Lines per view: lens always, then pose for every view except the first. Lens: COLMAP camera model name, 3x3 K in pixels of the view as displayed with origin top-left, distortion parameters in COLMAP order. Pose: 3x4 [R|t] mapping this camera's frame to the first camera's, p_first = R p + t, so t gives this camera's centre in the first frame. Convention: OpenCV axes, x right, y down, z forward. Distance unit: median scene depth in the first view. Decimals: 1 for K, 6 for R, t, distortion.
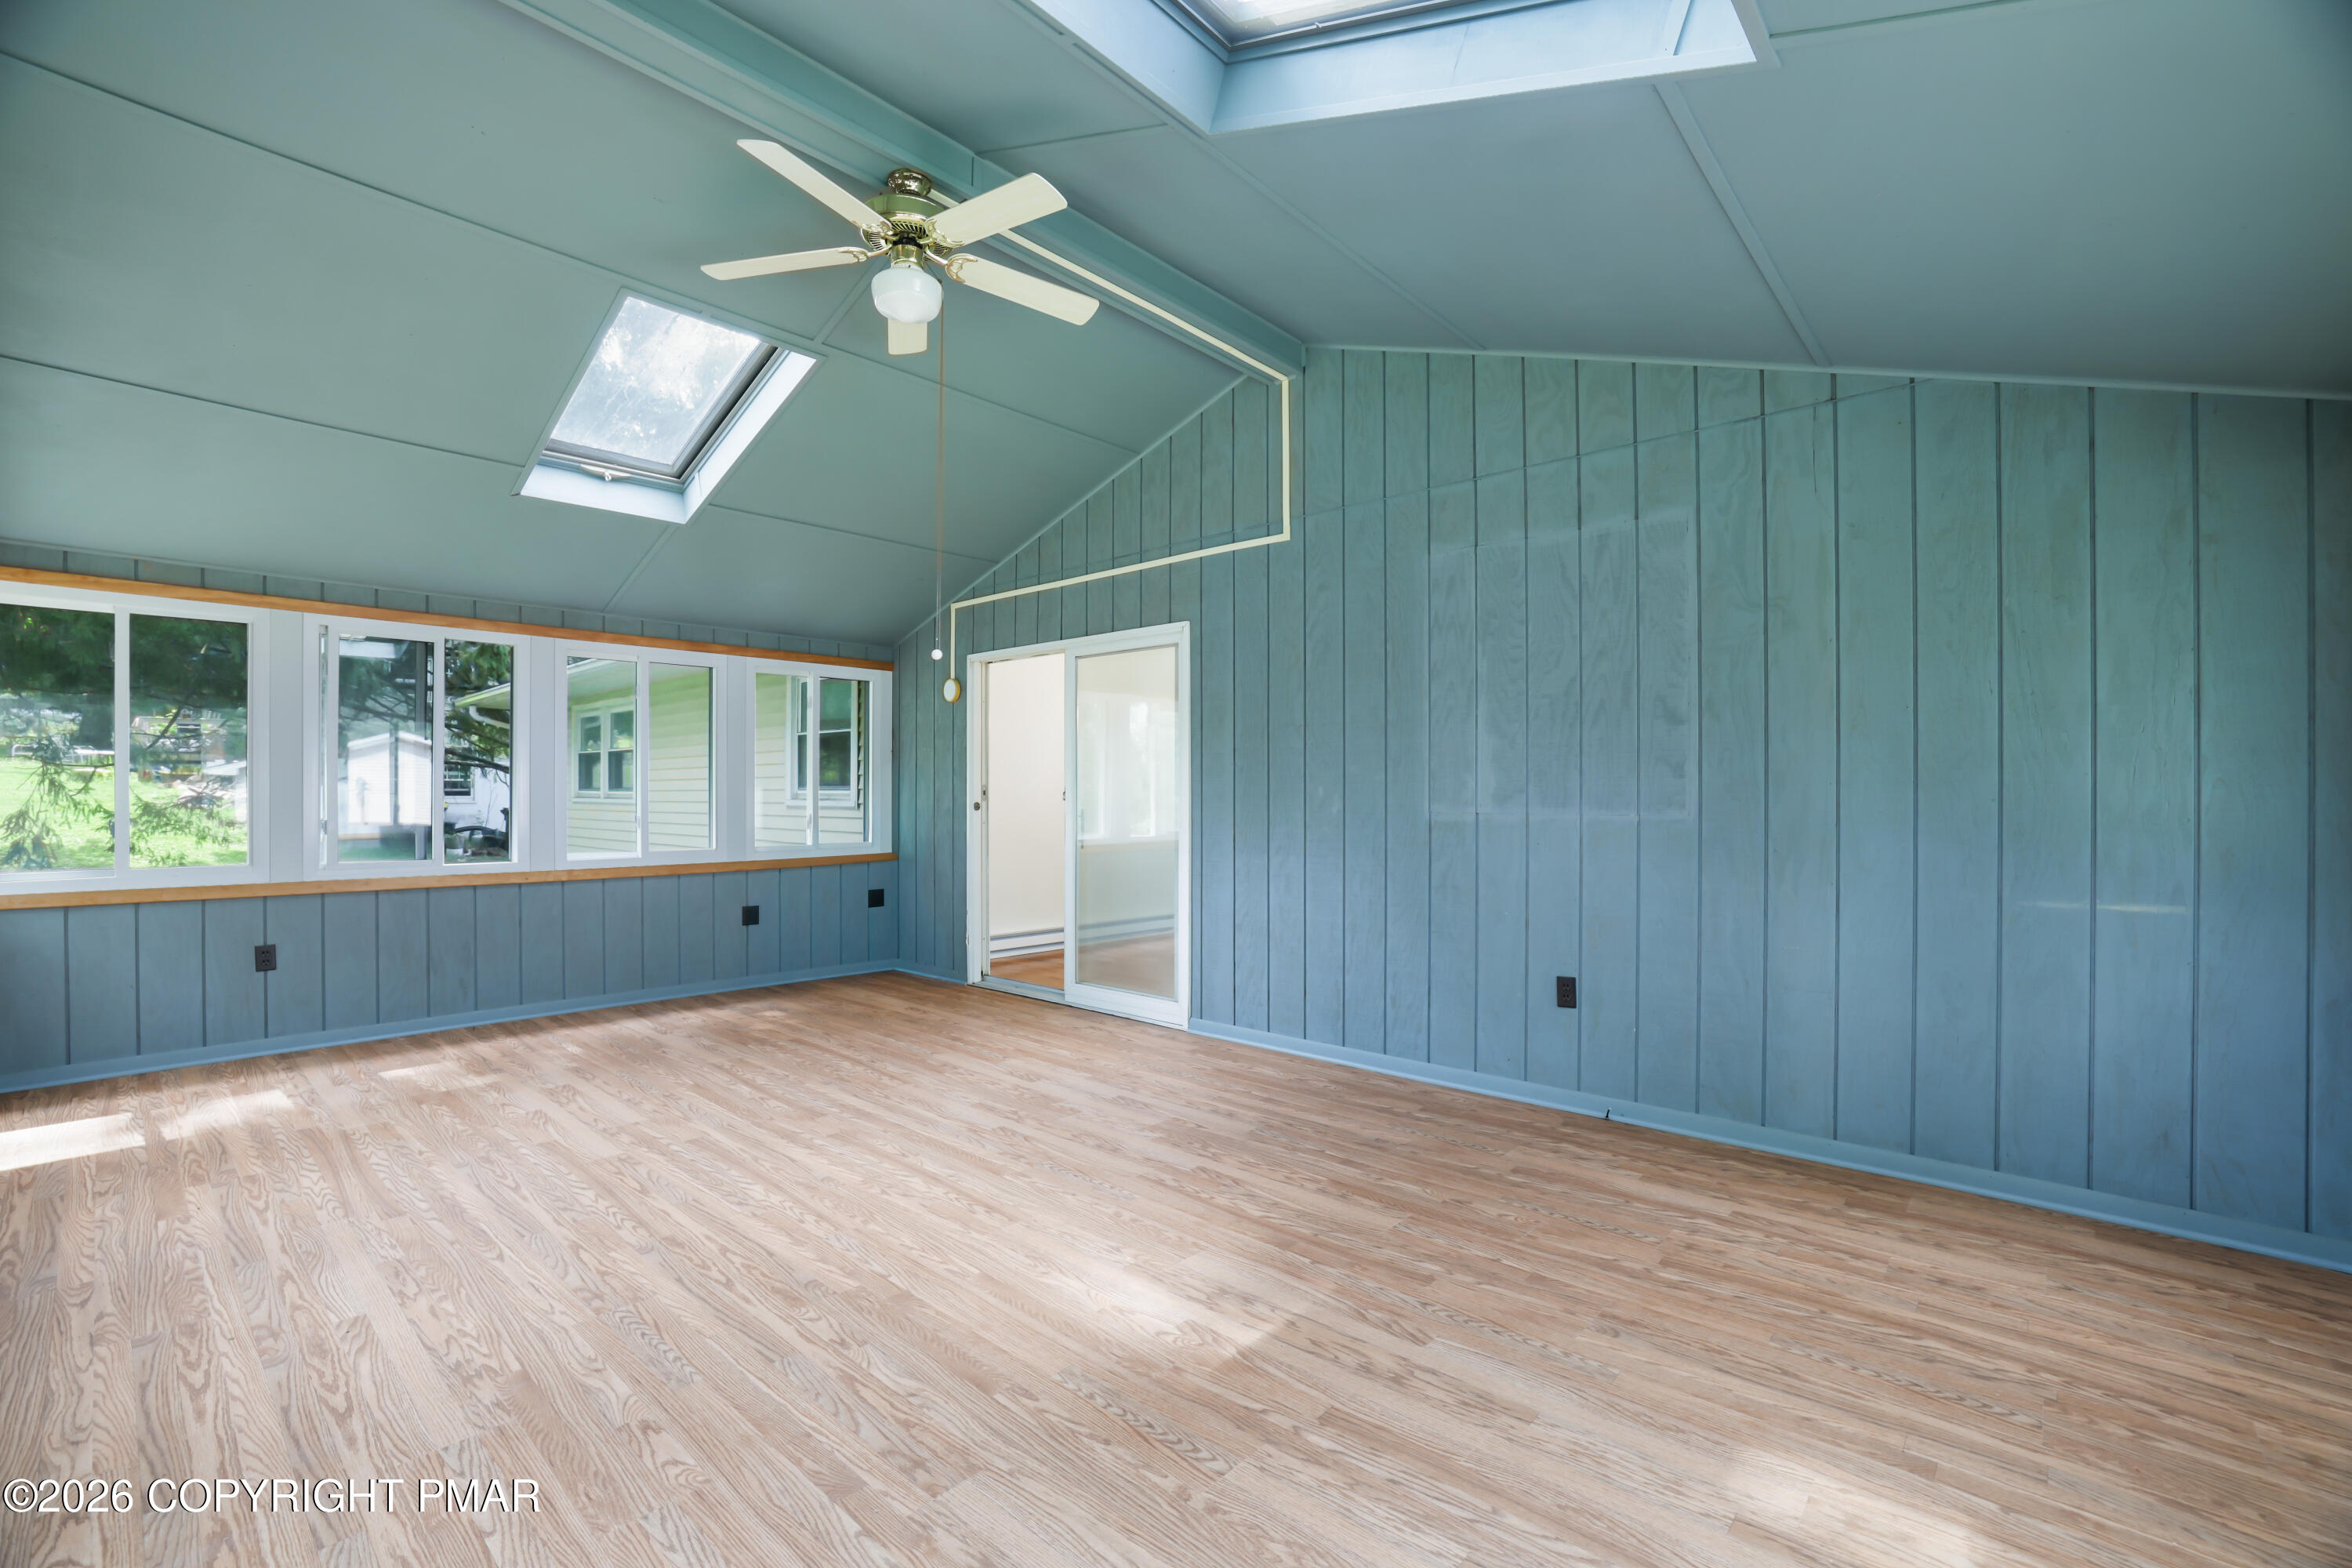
lens RADIAL K [[1026.1, 0, 1152.6], [0, 1026.1, 796.9], [0, 0, 1]] dist [-0.048178, 0.018789]
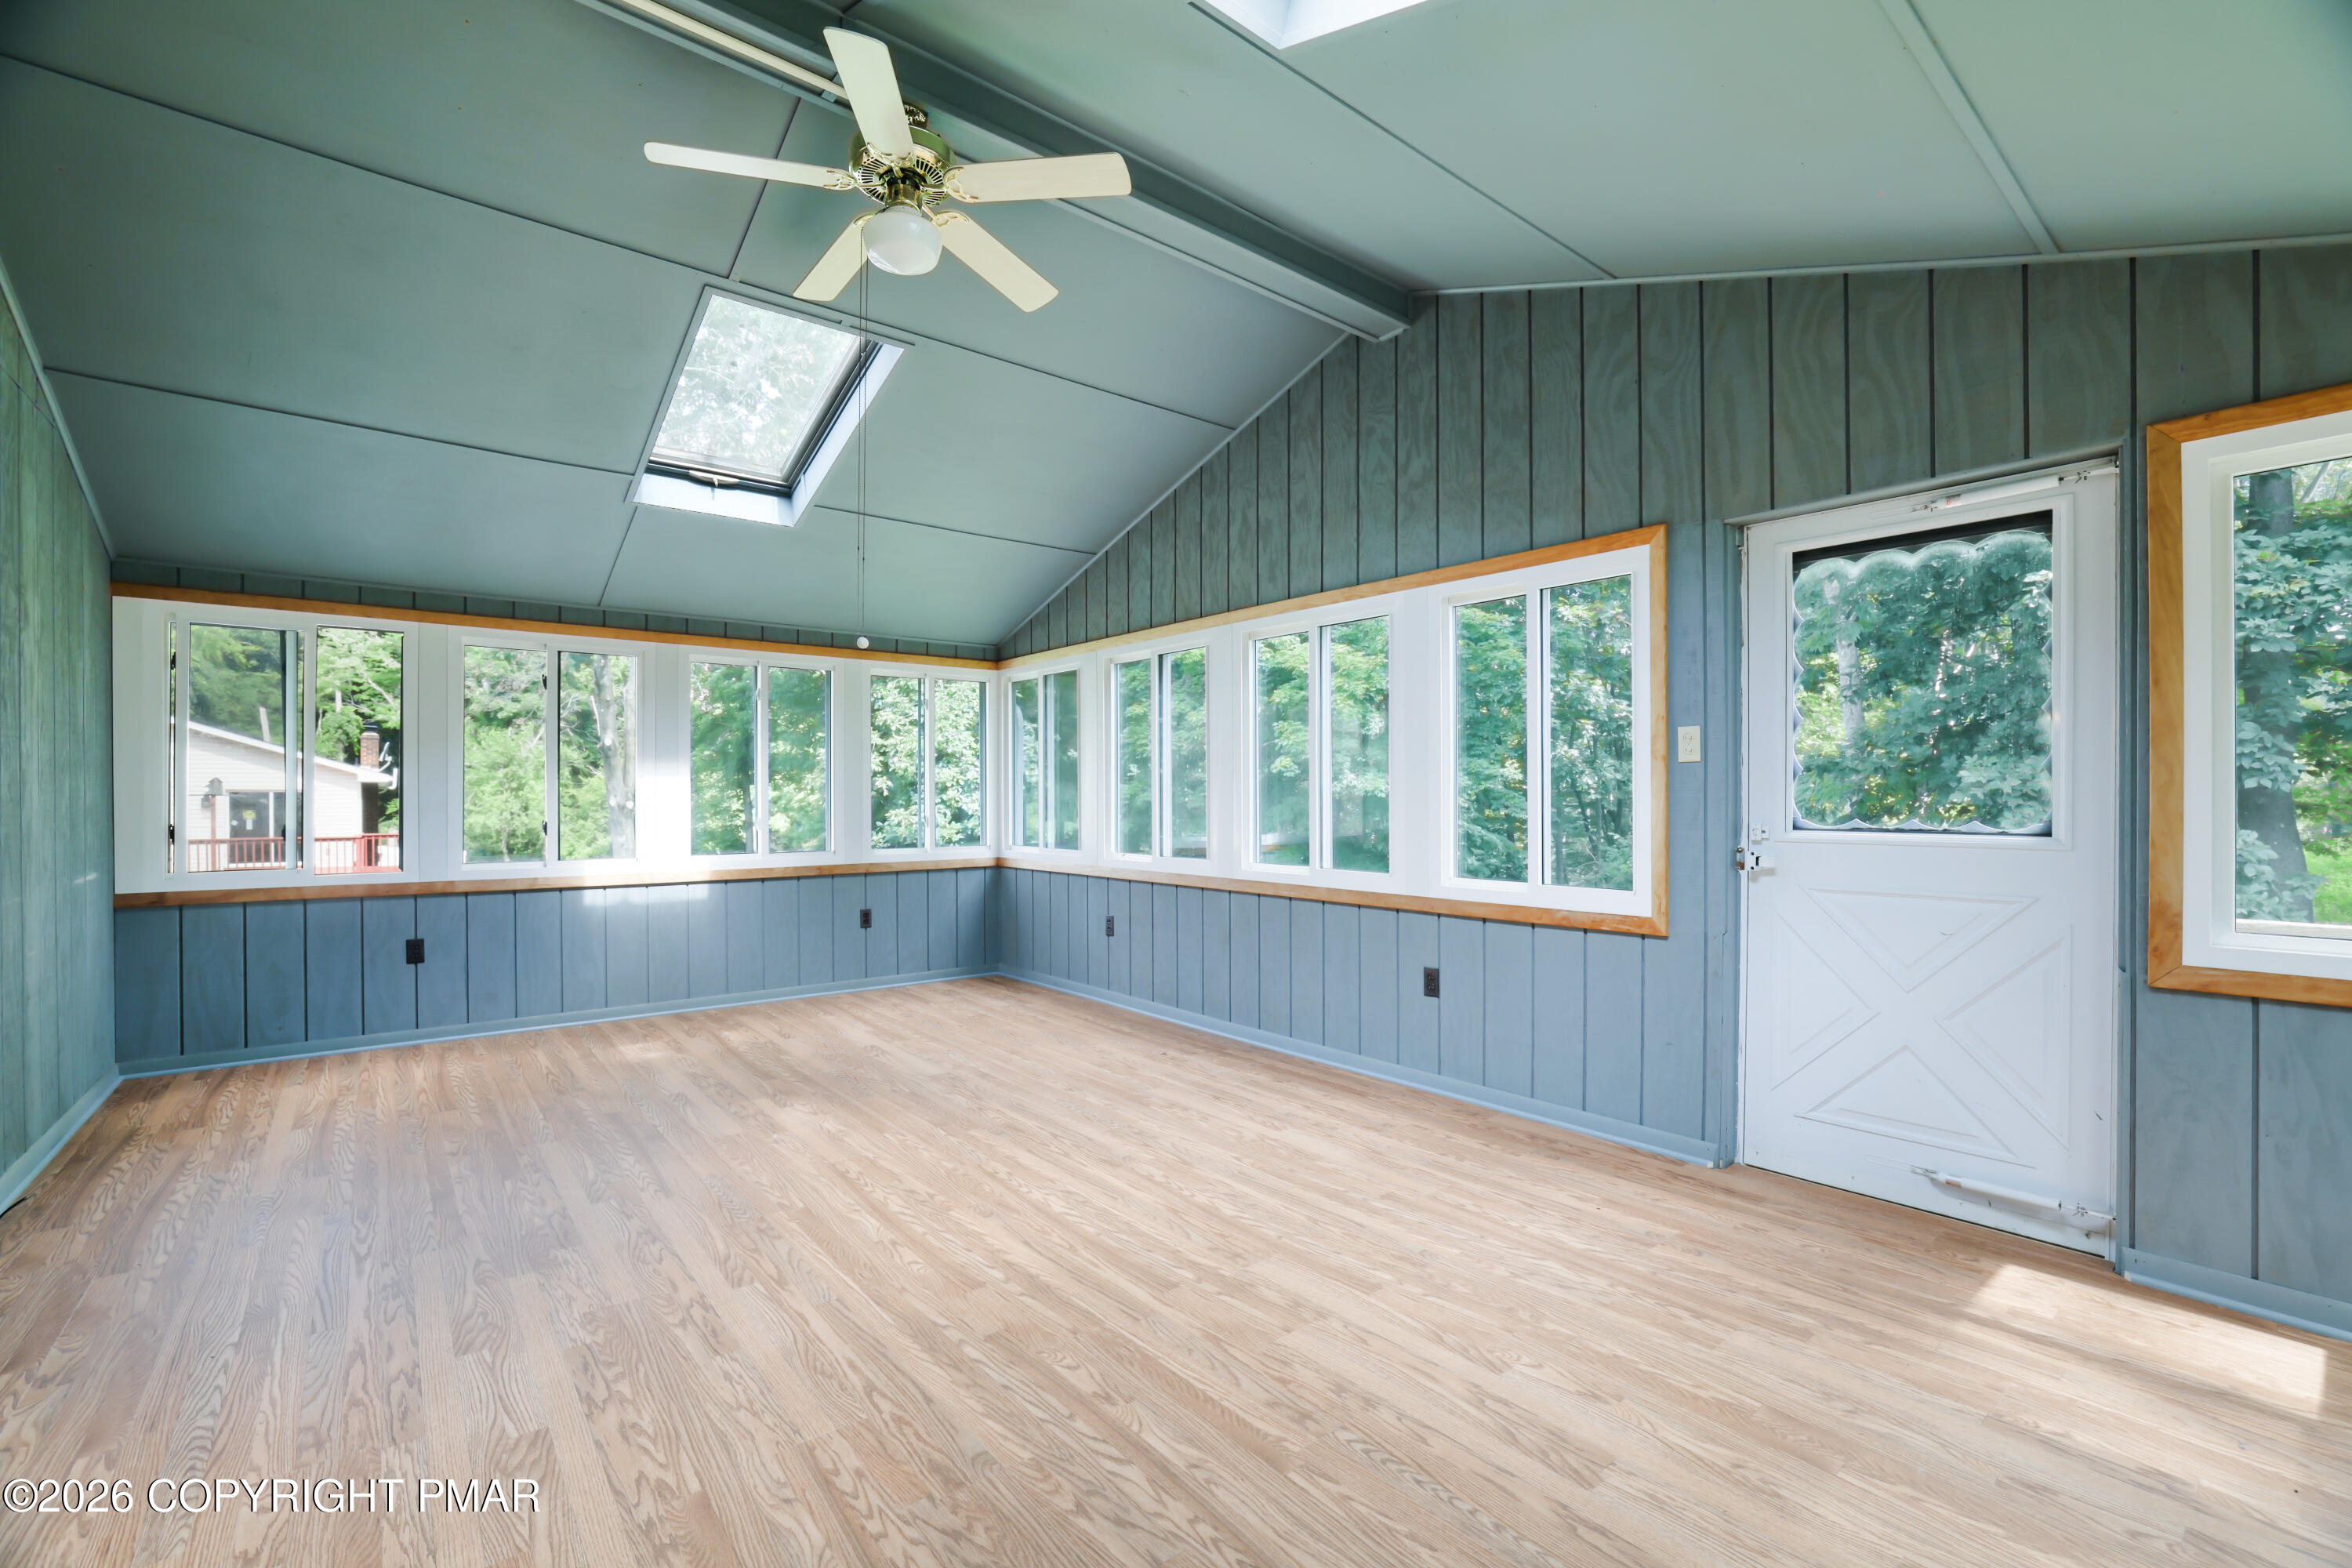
lens RADIAL K [[1026.1, 0, 1152.6], [0, 1026.1, 796.9], [0, 0, 1]] dist [-0.048178, 0.018789]
pose [[-0.988025, -0.000021, 0.154295, -0.624412], [0.000245, 0.999999, 0.001700, -0.002753], [-0.154294, 0.001717, -0.988023, 1.927469]]
